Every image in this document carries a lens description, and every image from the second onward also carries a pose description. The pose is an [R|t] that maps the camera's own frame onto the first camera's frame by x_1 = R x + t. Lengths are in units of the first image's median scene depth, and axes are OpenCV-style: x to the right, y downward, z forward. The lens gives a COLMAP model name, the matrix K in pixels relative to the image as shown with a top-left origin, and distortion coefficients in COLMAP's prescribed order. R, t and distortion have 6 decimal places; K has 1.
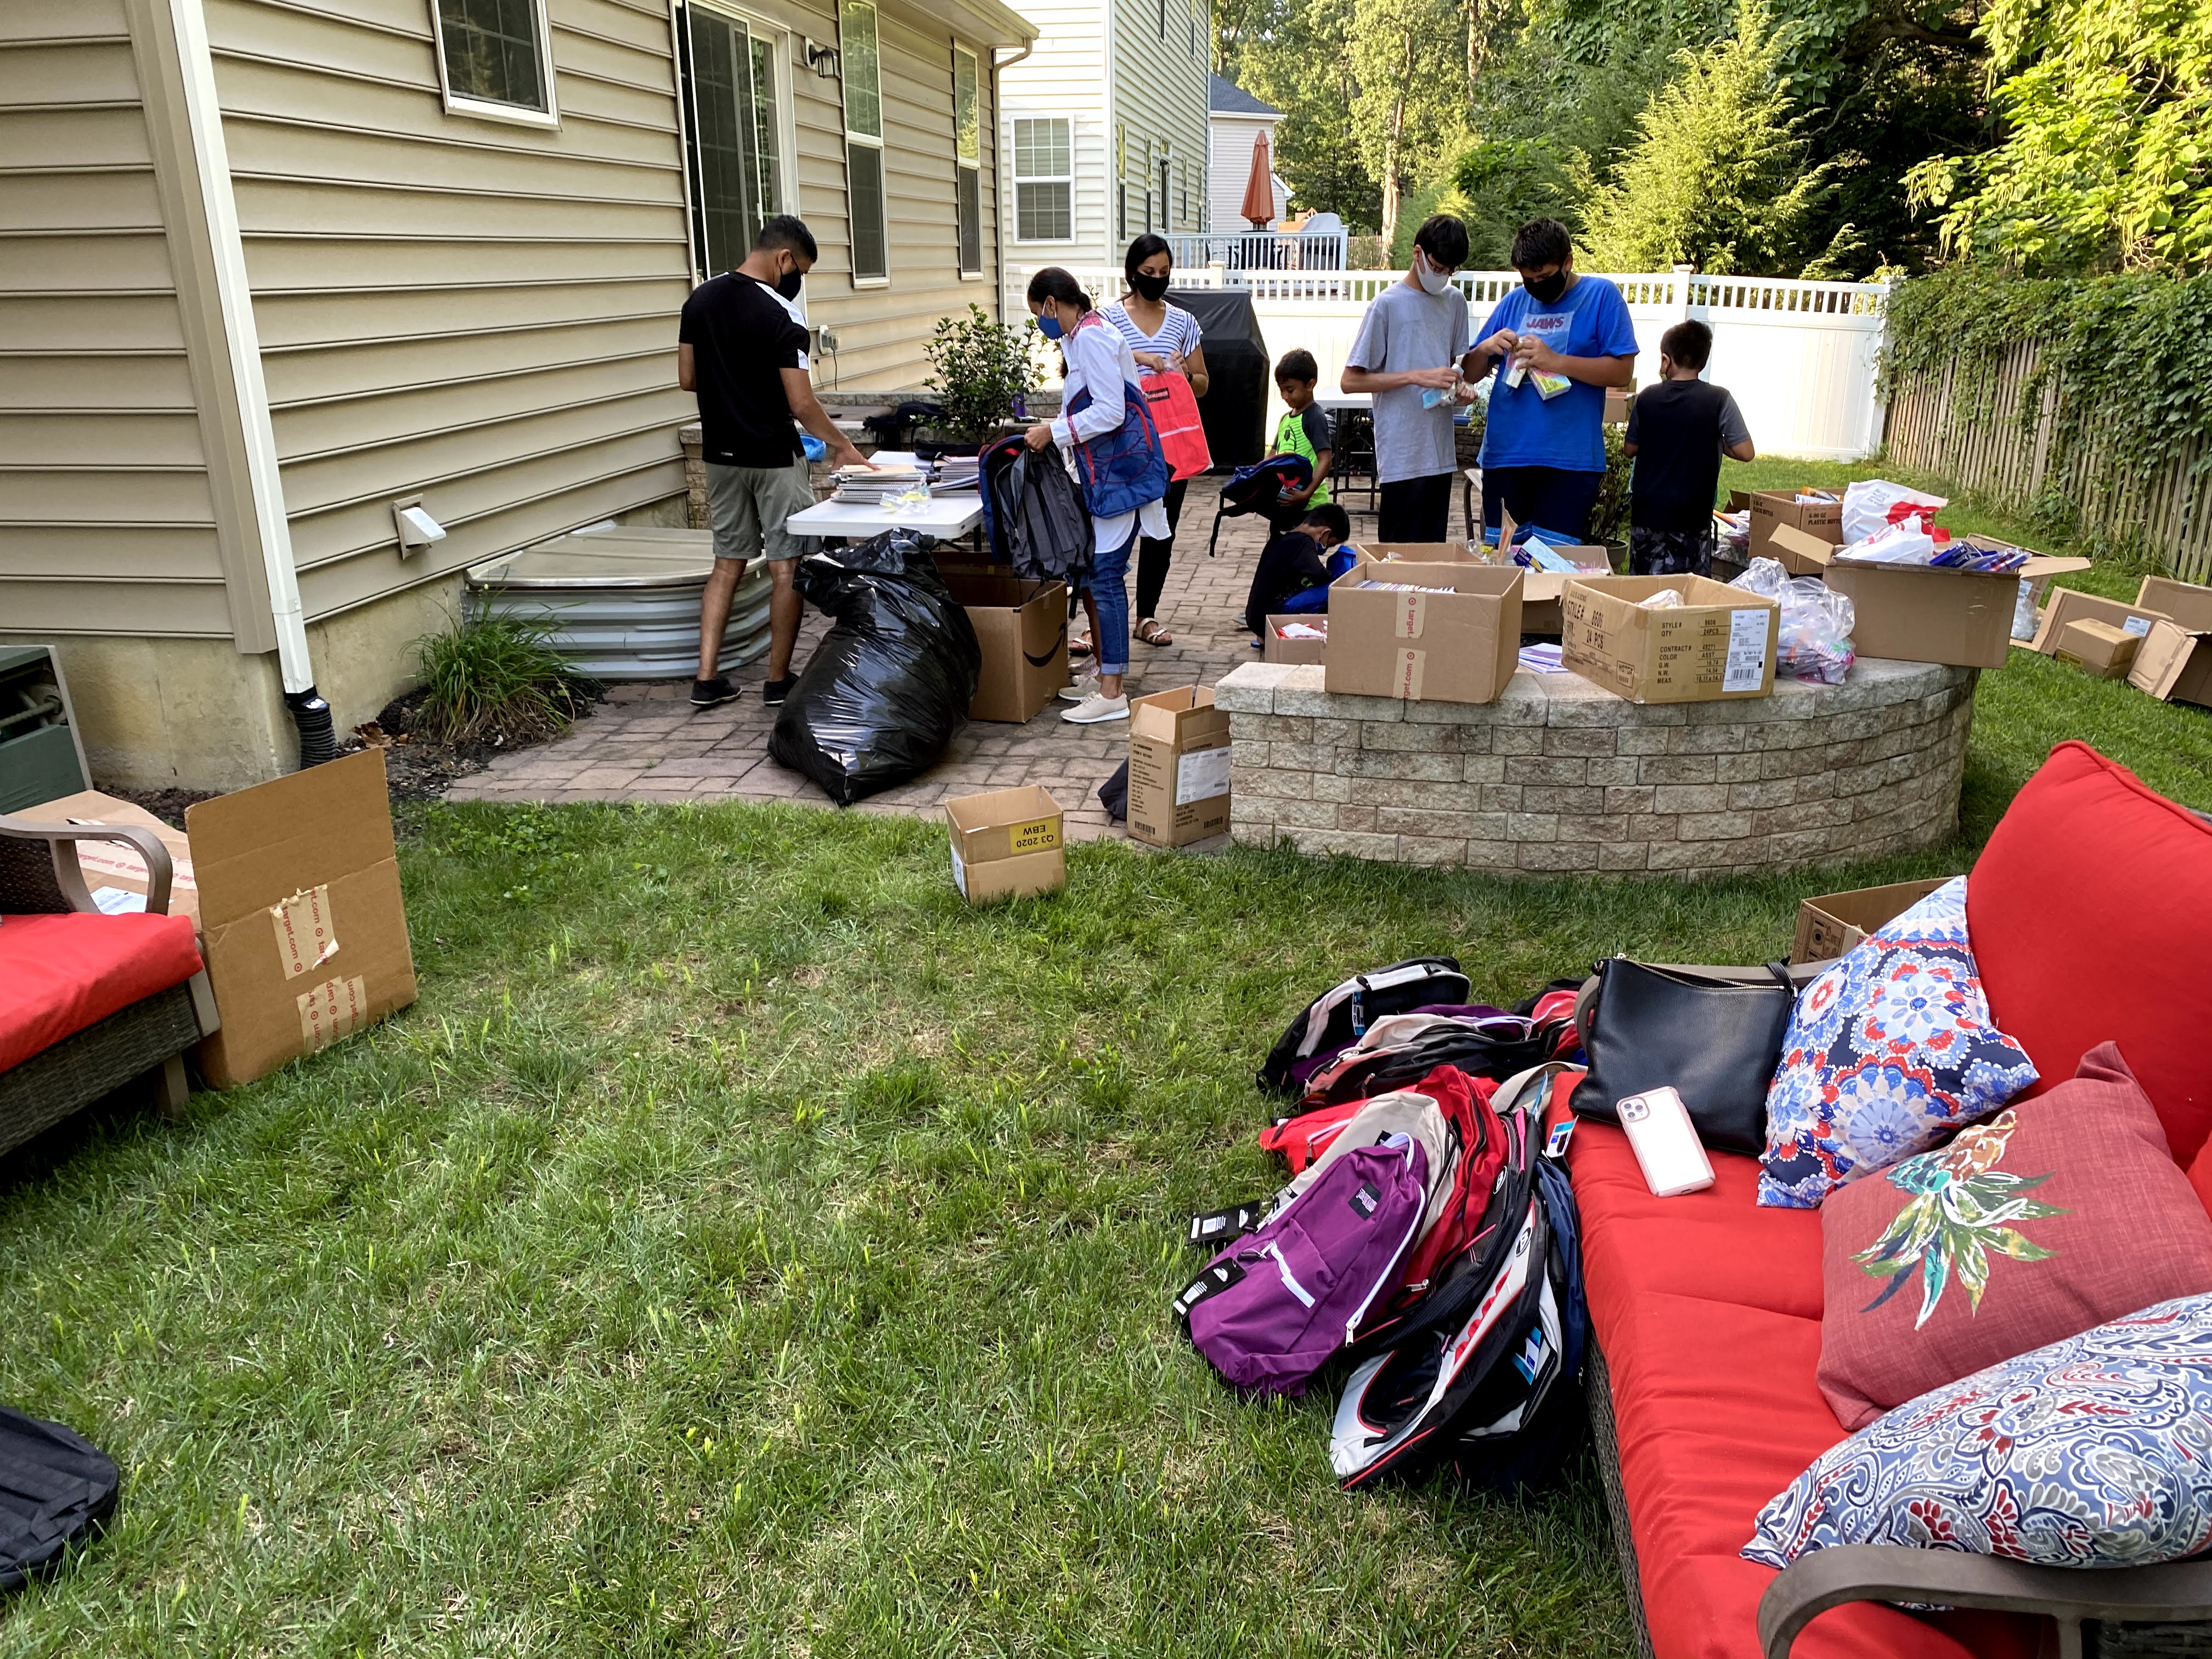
lens RADIAL K [[1676.2, 0, 1106.3], [0, 1676.2, 811.2], [0, 0, 1]] dist [0.061808, -0.091444]
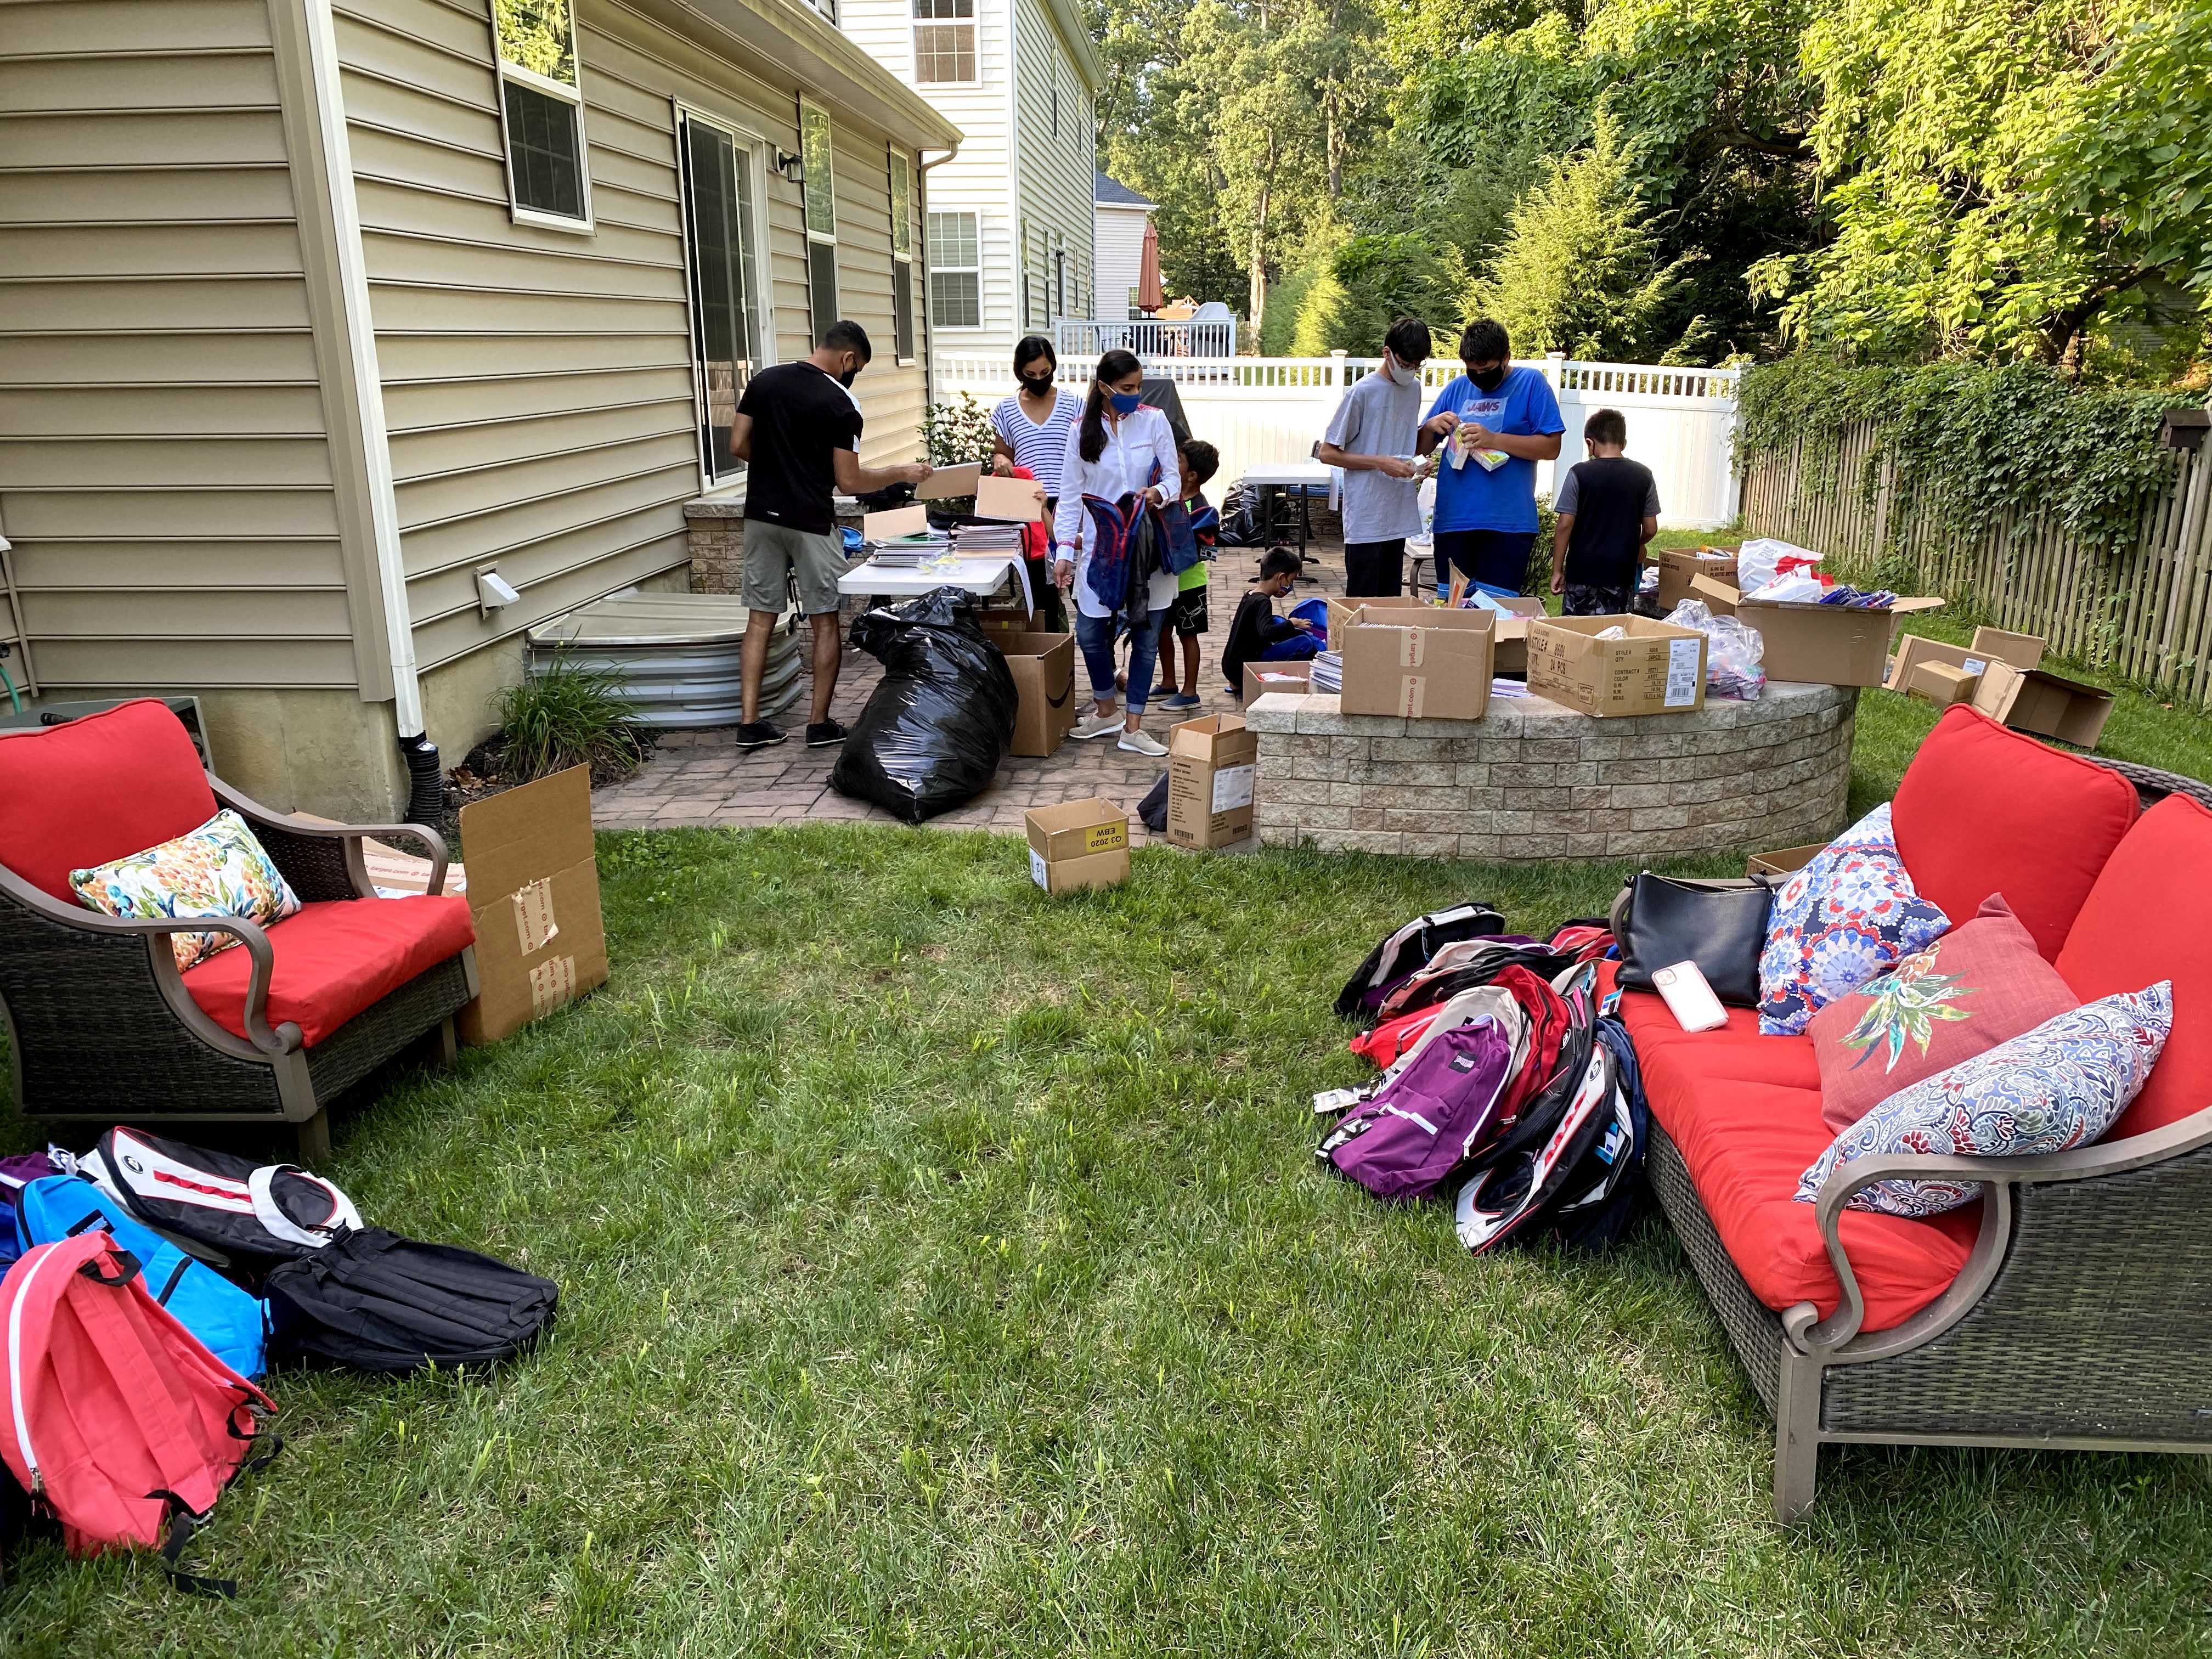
lens RADIAL K [[1695.2, 0, 1106.0], [0, 1695.2, 829.5], [0, 0, 1]] dist [0.092285, -0.210344]
pose [[0.996490, -0.021227, 0.080980, -0.103452], [0.024211, 0.999057, -0.036050, 0.038974], [-0.080138, 0.037885, 0.996064, -0.146401]]
